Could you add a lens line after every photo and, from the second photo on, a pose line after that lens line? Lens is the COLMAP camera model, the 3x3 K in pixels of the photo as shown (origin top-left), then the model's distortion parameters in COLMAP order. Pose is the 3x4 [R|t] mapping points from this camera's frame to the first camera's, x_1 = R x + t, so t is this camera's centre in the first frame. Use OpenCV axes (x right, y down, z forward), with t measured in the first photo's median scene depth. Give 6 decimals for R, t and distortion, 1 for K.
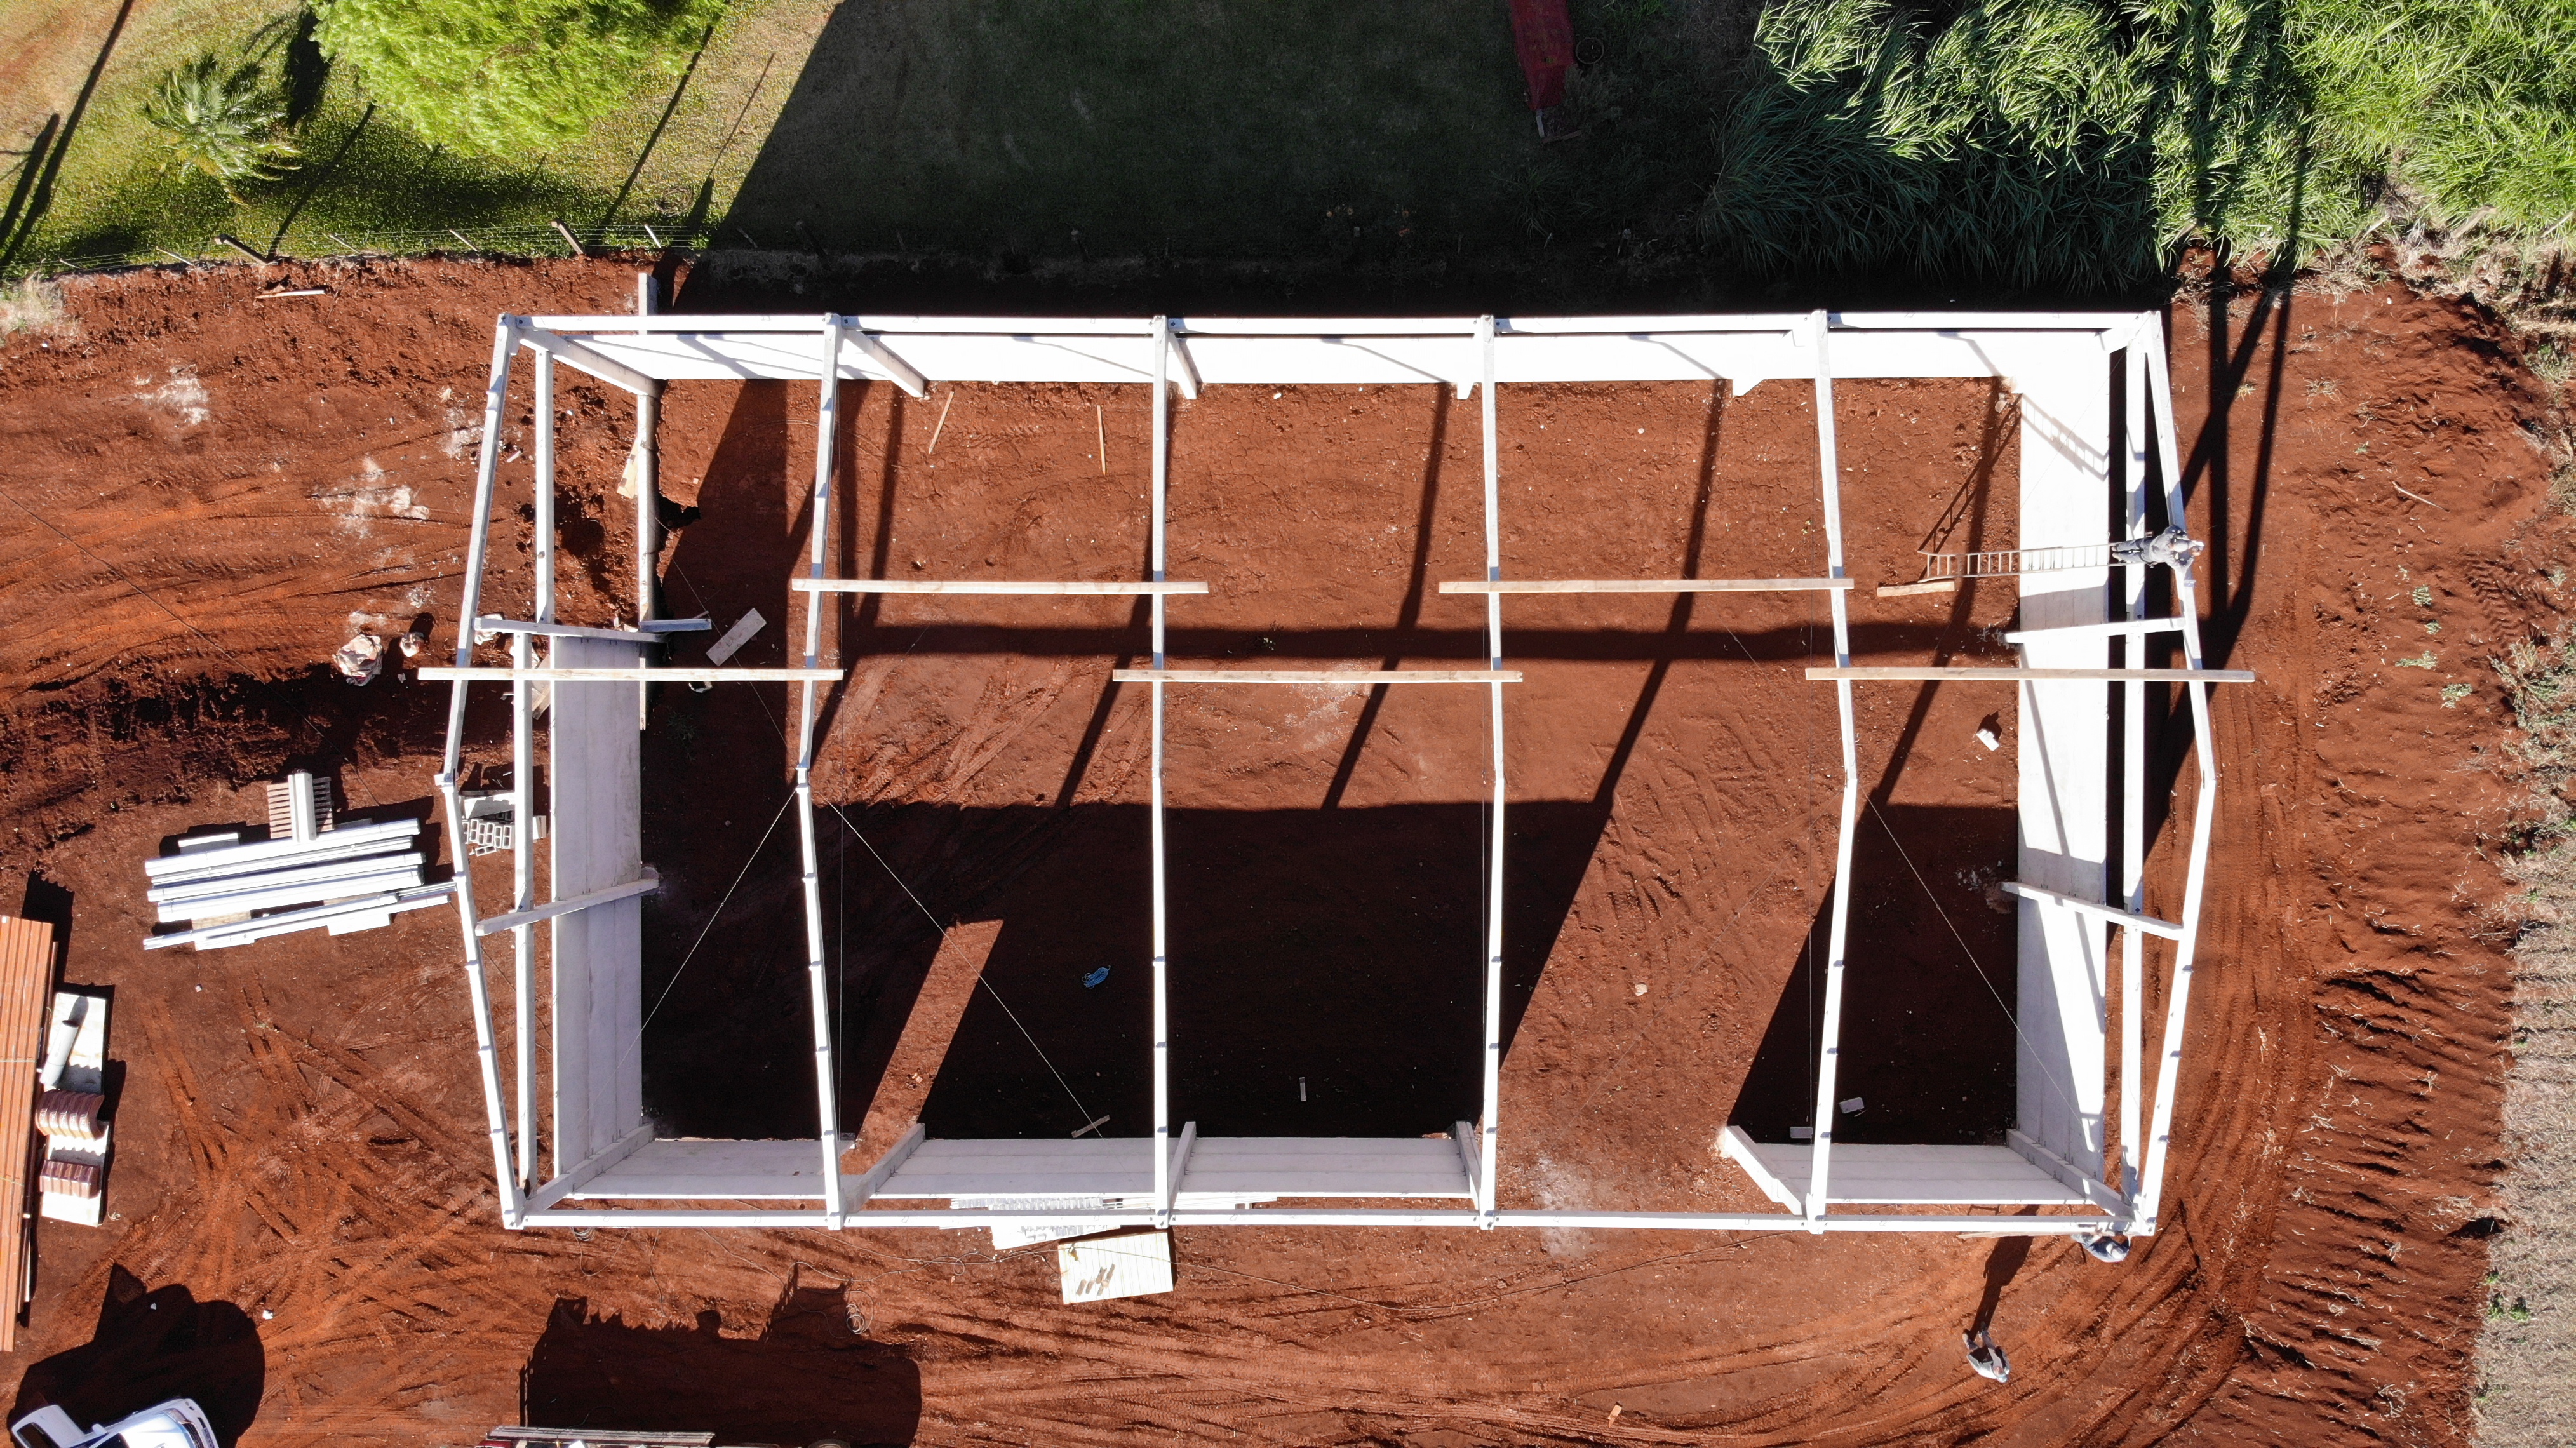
lens RADIAL K [[1862.2, 0, 1288.0], [0, 1862.2, 724.0], [0, 0, 1]] dist [0.093686, -0.217940]
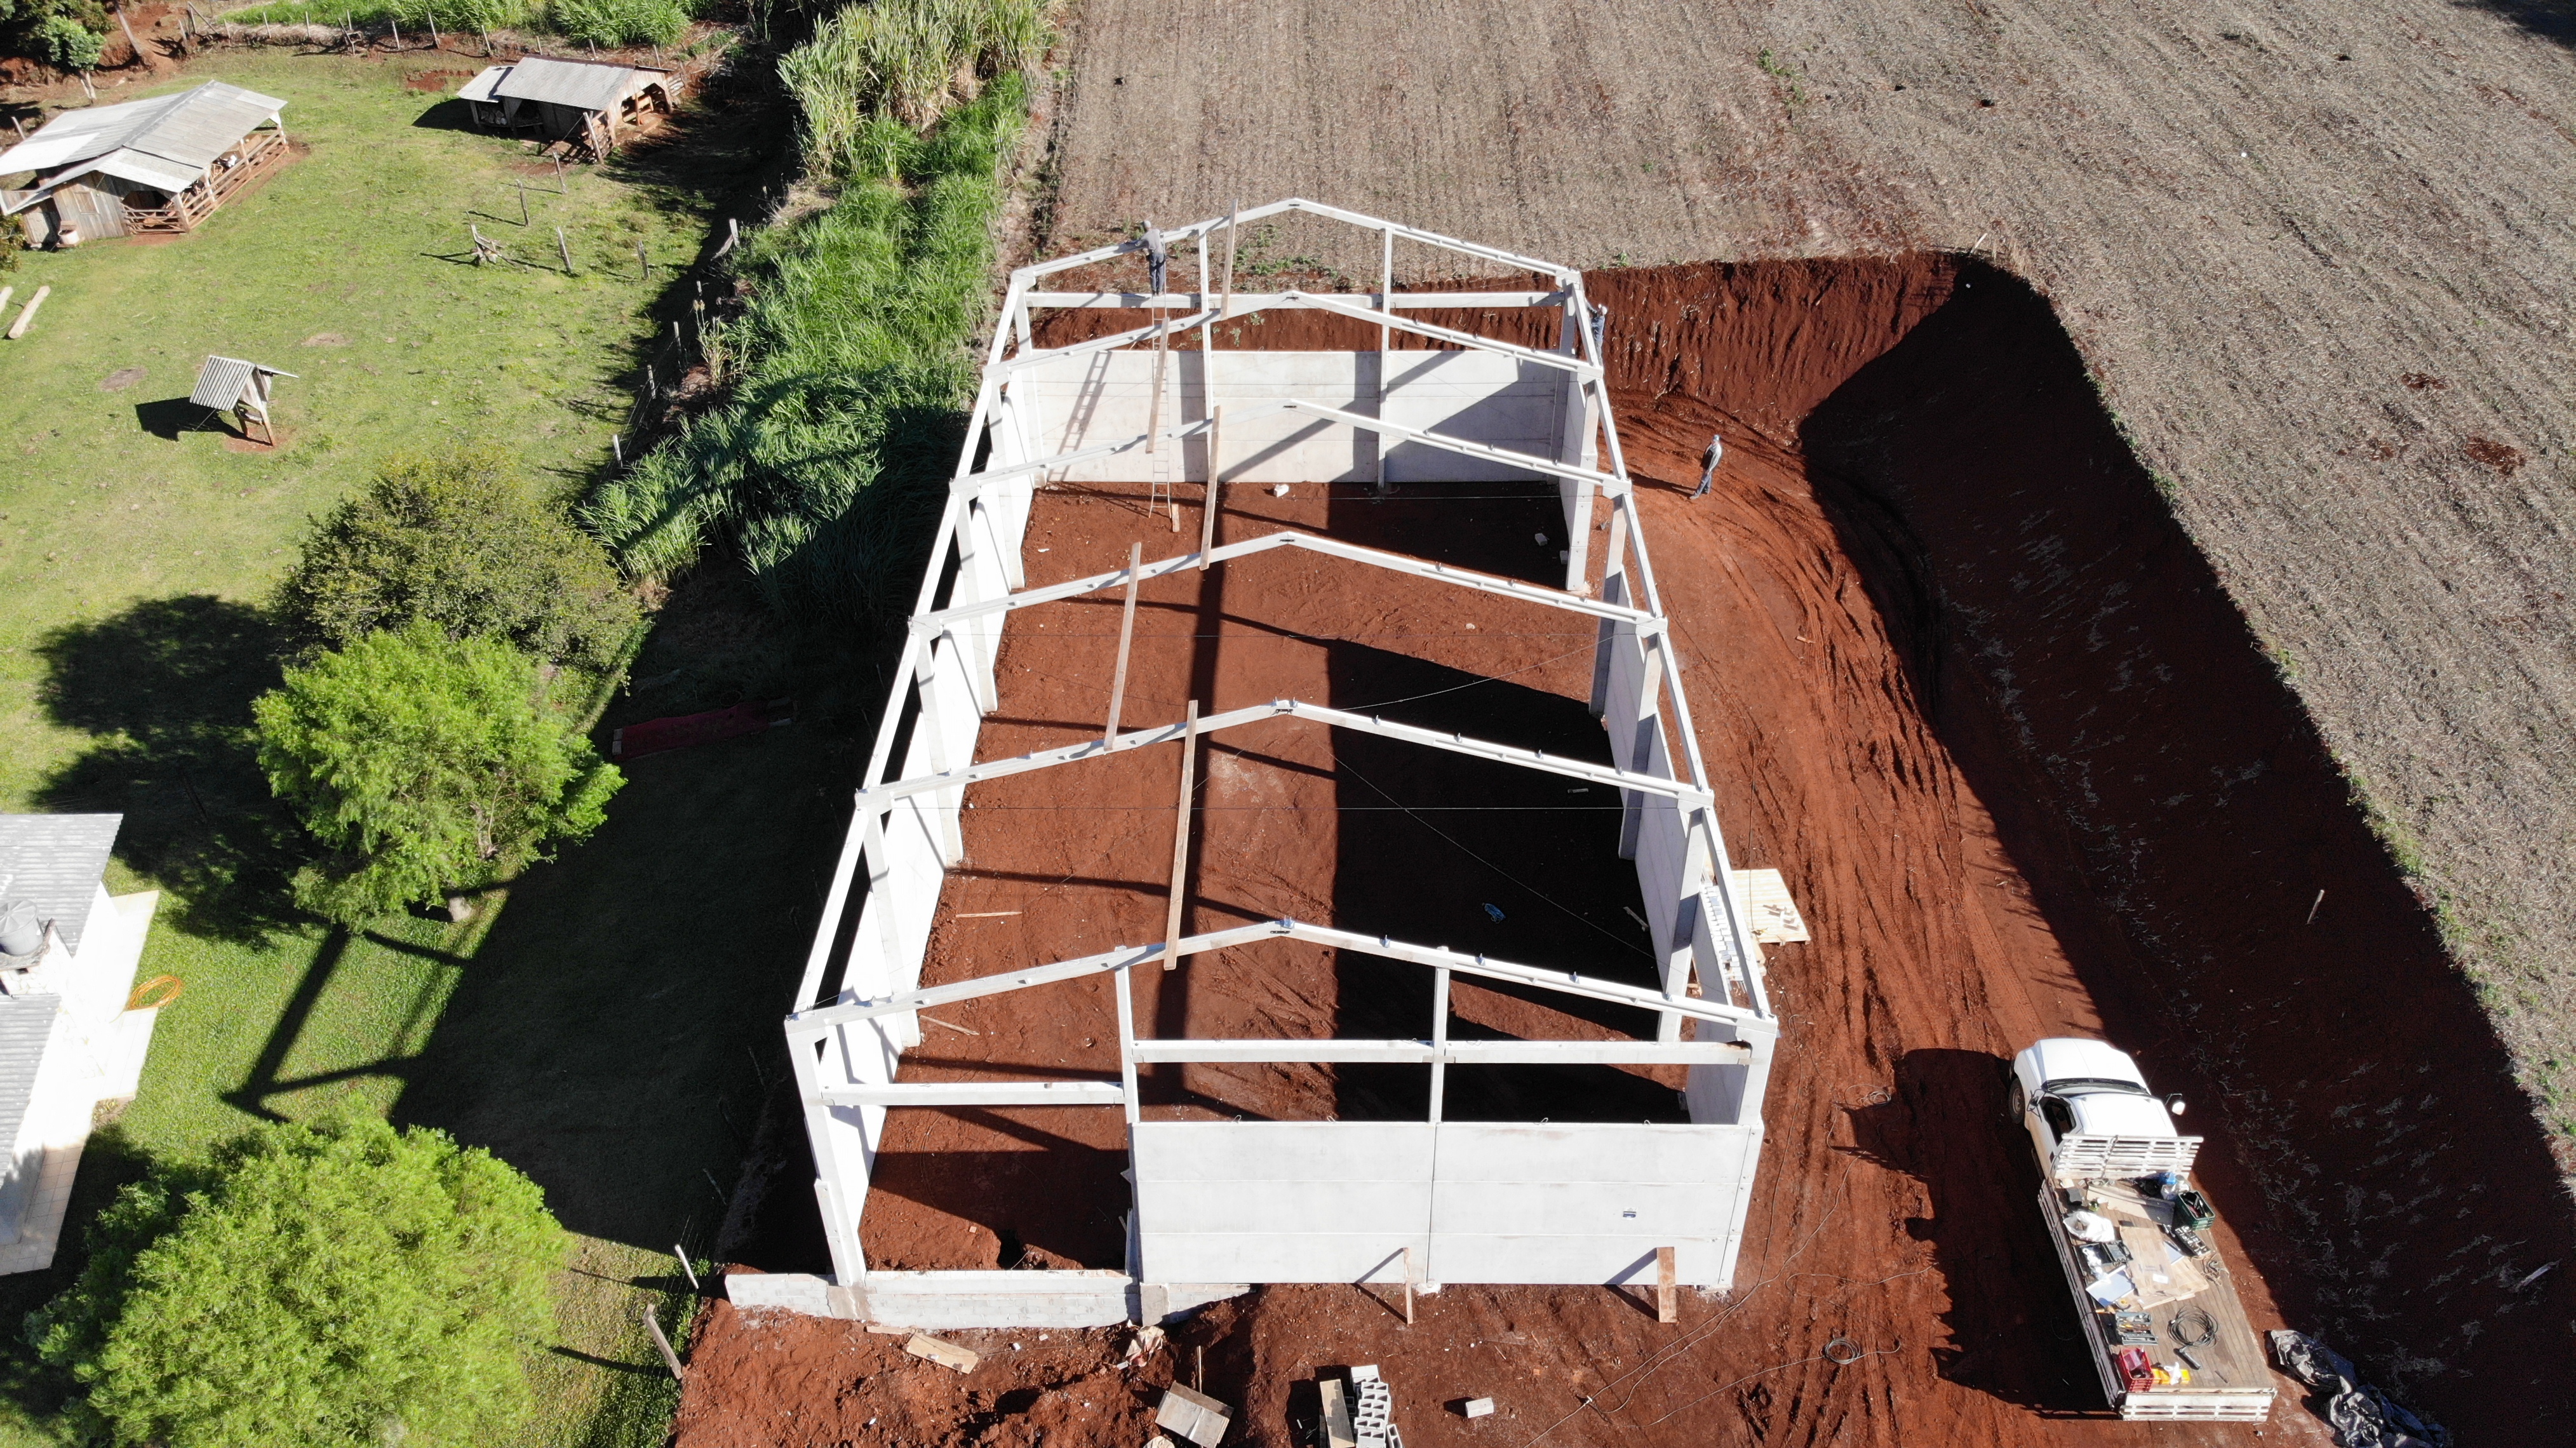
lens RADIAL K [[1862.2, 0, 1288.0], [0, 1862.2, 724.0], [0, 0, 1]] dist [0.093686, -0.217940]
pose [[0.009659, -0.600852, 0.799302, -0.881866], [0.999945, 0.009003, -0.005316, 0.022083], [-0.004002, 0.799310, 0.600906, 0.277657]]
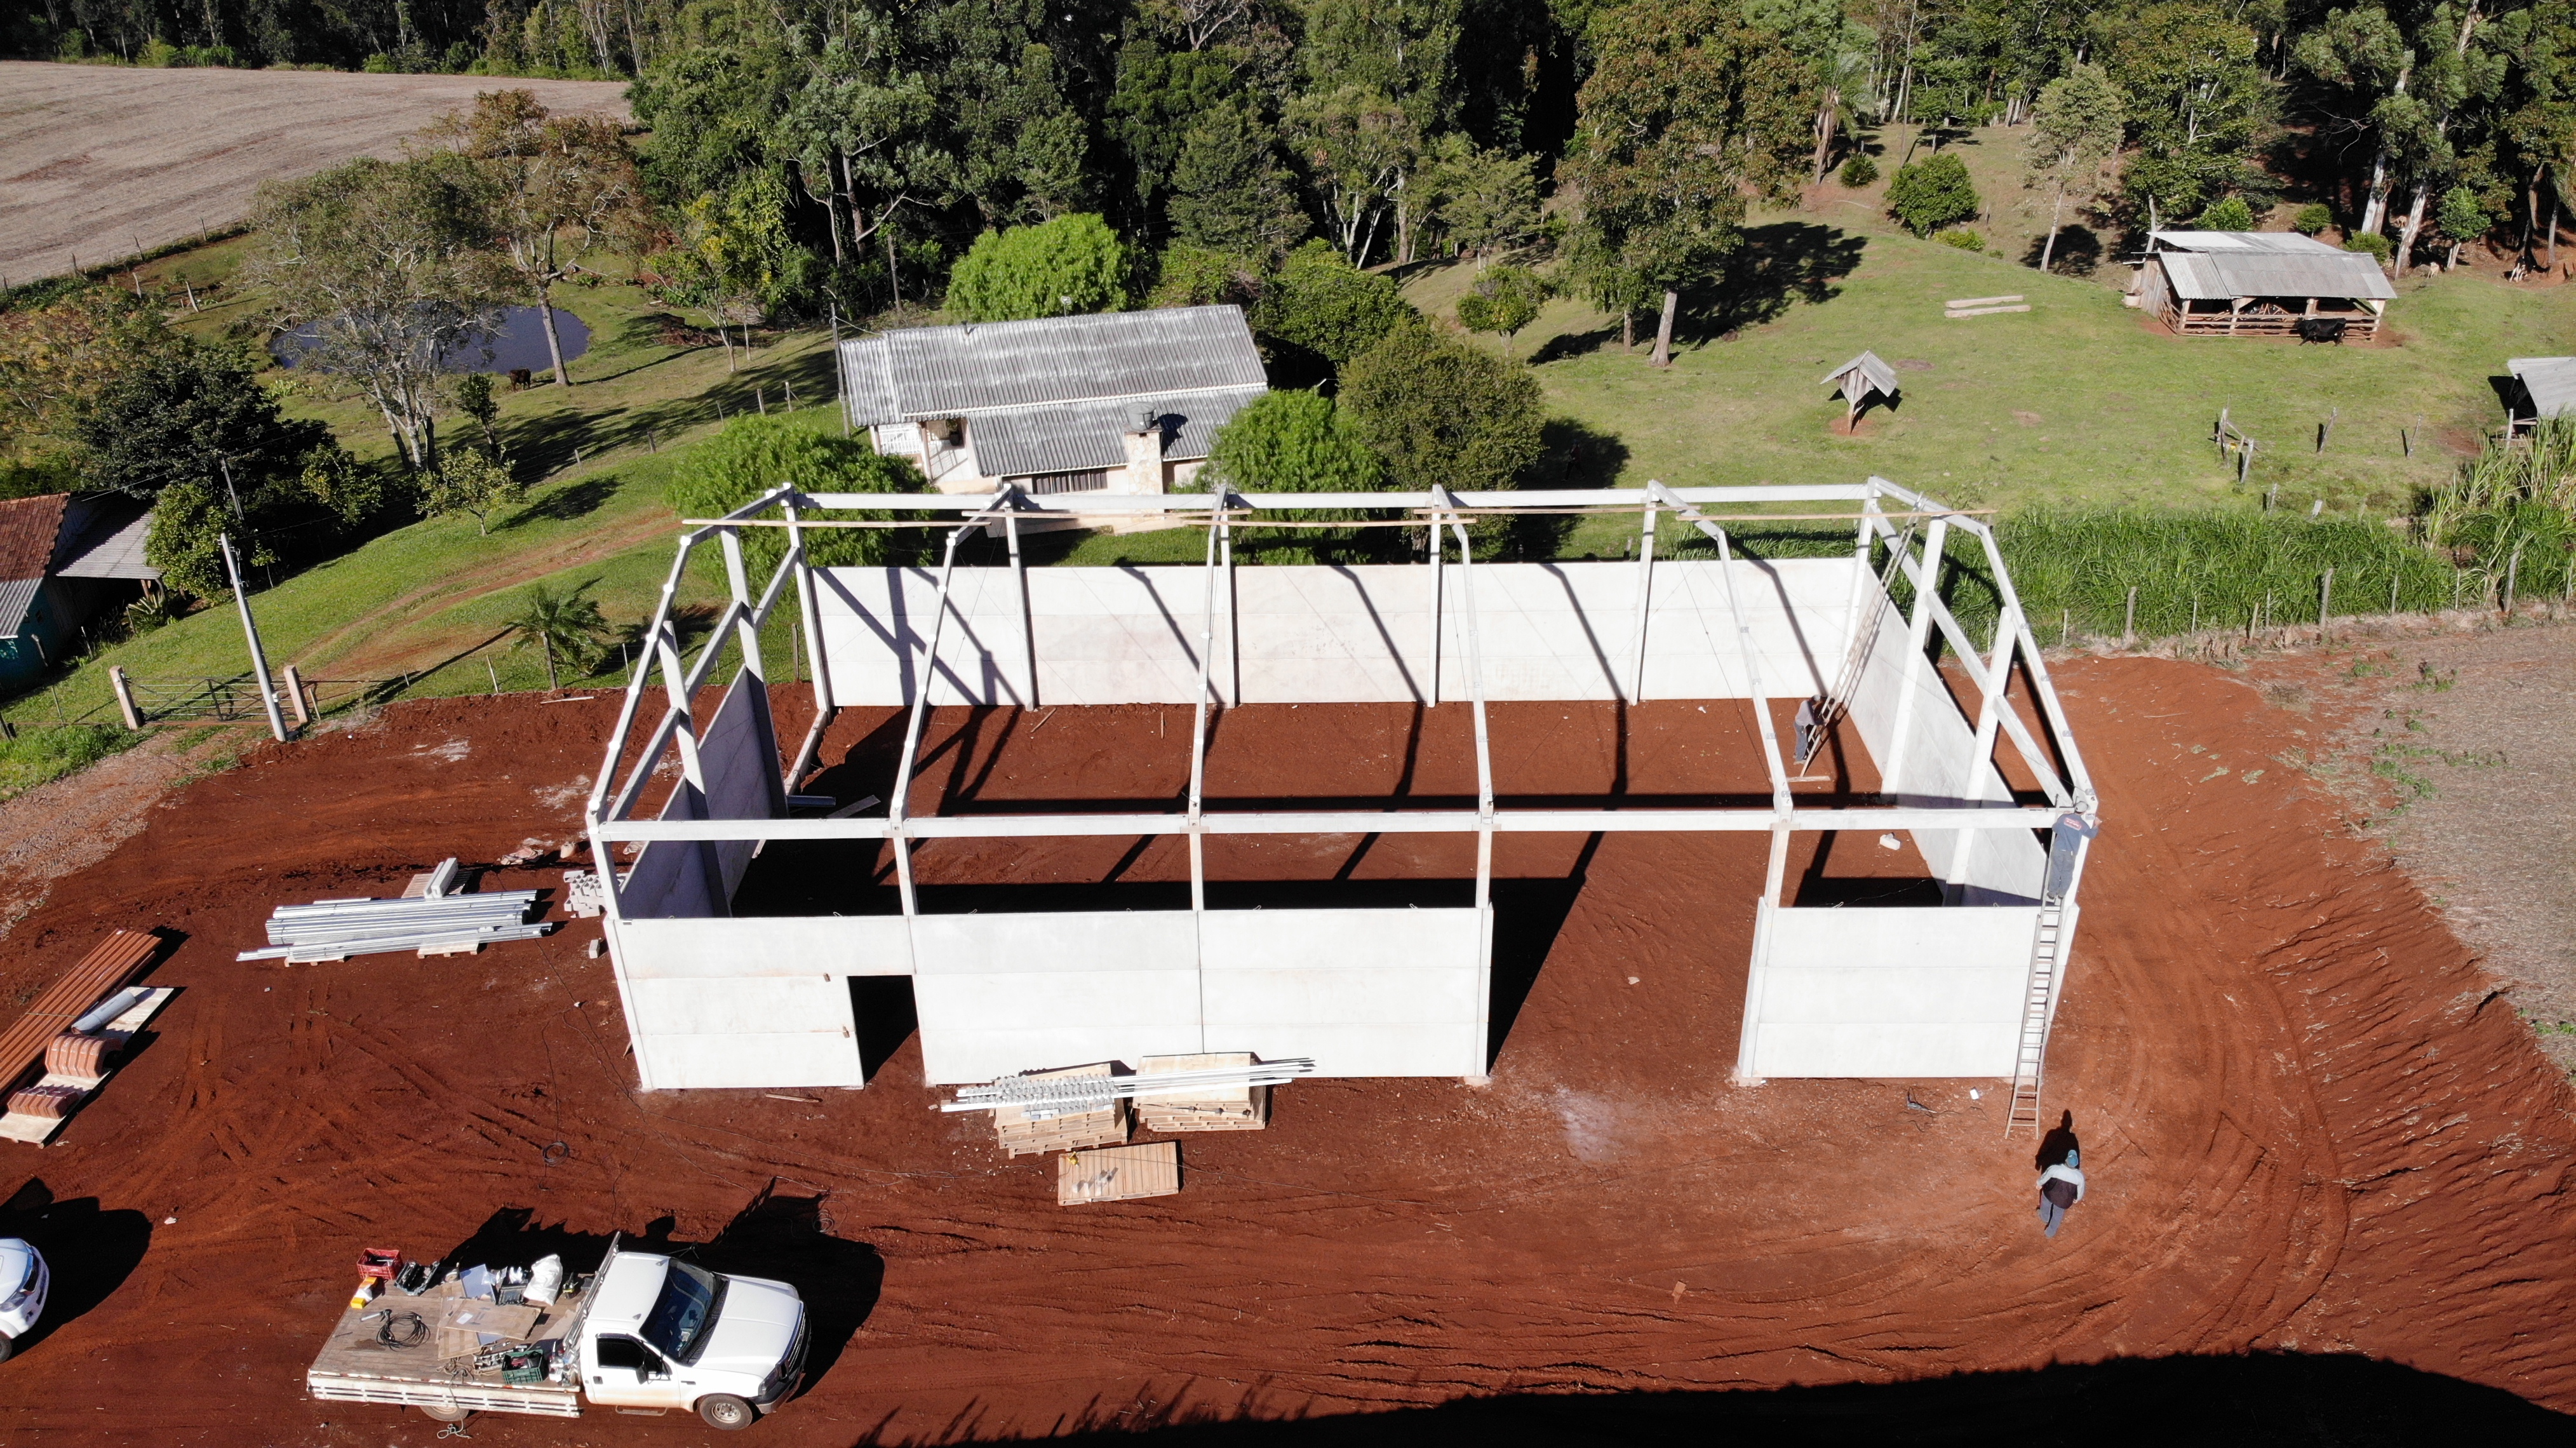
lens RADIAL K [[1862.2, 0, 1288.0], [0, 1862.2, 724.0], [0, 0, 1]] dist [0.093686, -0.217940]
pose [[0.999892, 0.014652, -0.001114, -0.009733], [-0.008286, 0.499566, -0.866236, 0.981149], [-0.012136, 0.866152, 0.499633, 0.339259]]
